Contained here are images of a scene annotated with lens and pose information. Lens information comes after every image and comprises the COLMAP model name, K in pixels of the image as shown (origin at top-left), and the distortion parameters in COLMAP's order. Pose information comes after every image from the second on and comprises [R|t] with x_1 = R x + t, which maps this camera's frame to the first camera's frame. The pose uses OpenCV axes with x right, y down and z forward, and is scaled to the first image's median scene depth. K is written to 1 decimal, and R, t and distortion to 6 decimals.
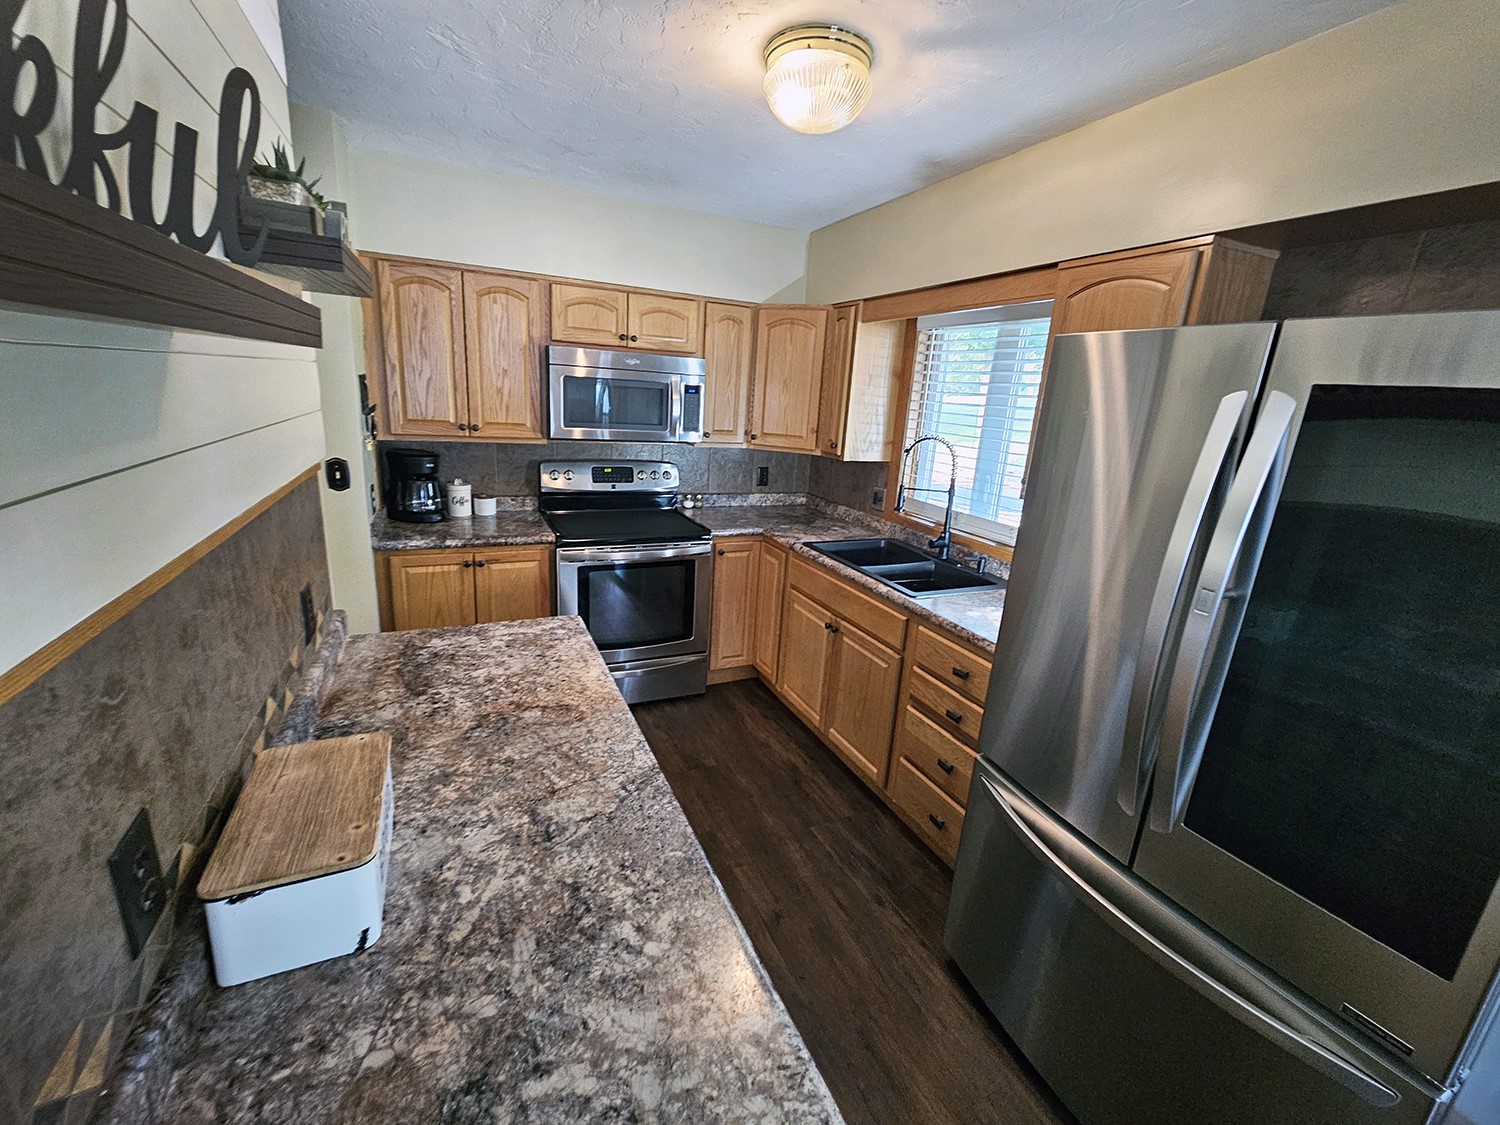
lens RADIAL K [[628.2, 0, 755.7], [0, 628.2, 557.0], [0, 0, 1]] dist [0.003641, 0.000258]
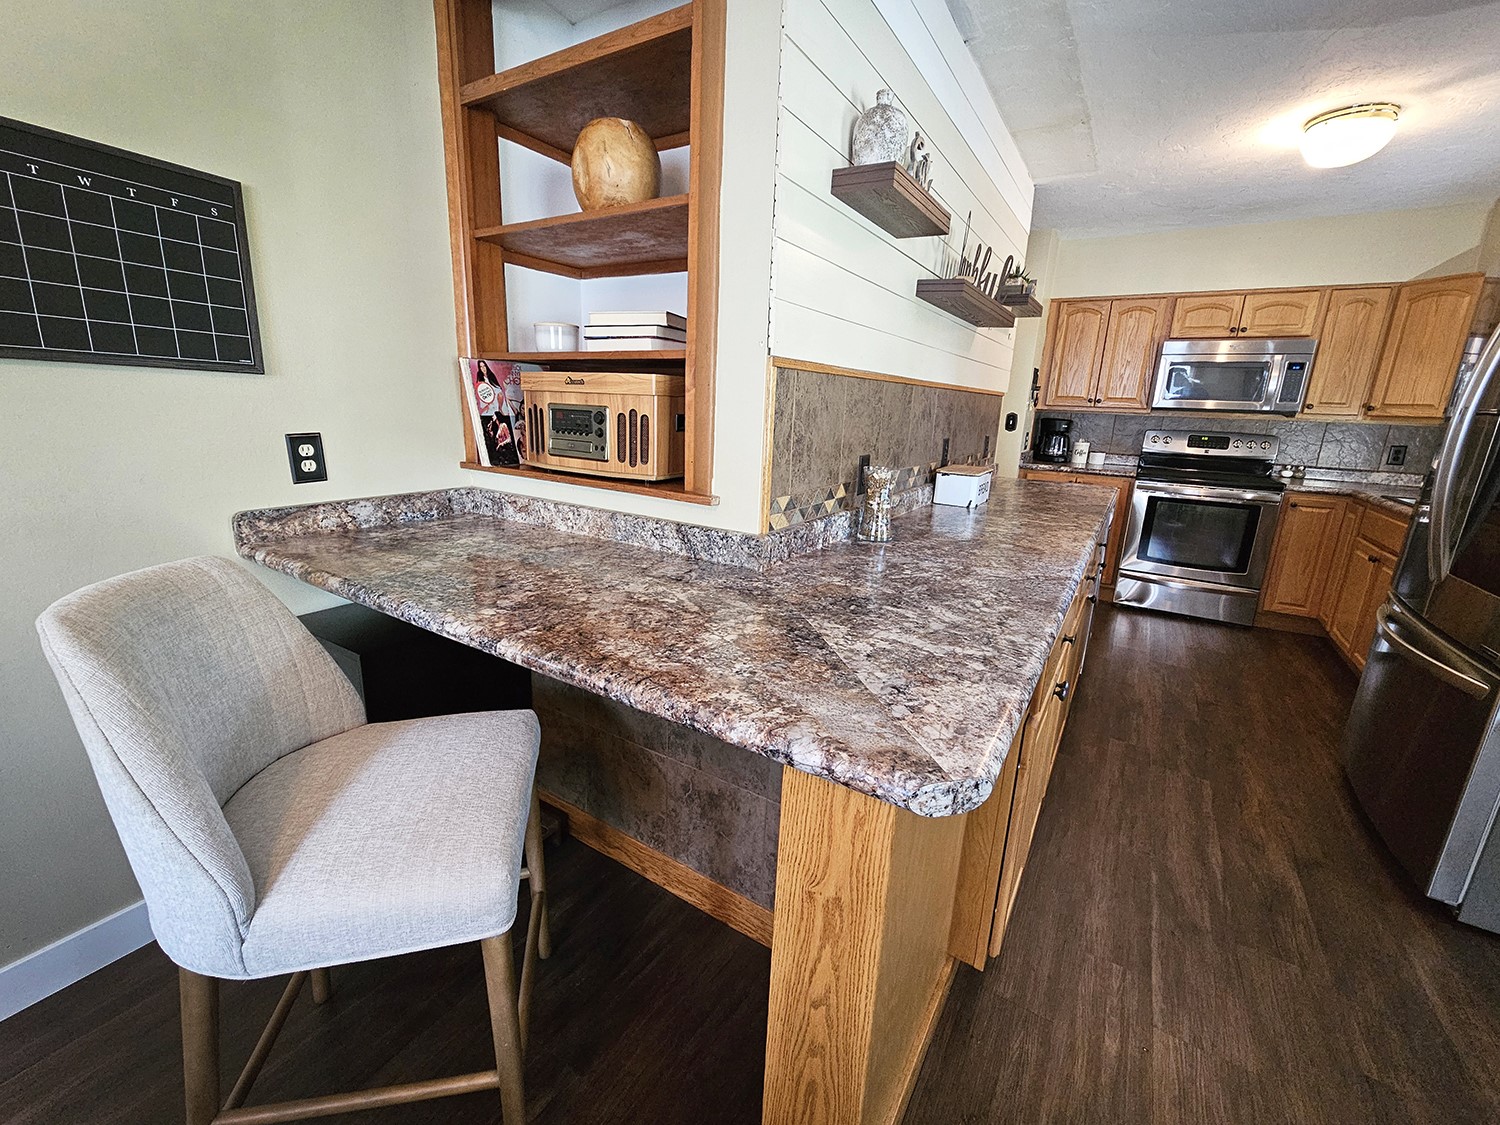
lens RADIAL K [[628.2, 0, 747.0], [0, 628.2, 561.0], [0, 0, 1]] dist [0.003641, 0.000258]
pose [[0.548529, 0.163303, -0.820029, 0.383450], [-0.212003, 0.975857, 0.052524, 0.261375], [0.808808, 0.145038, 0.569906, -0.484860]]
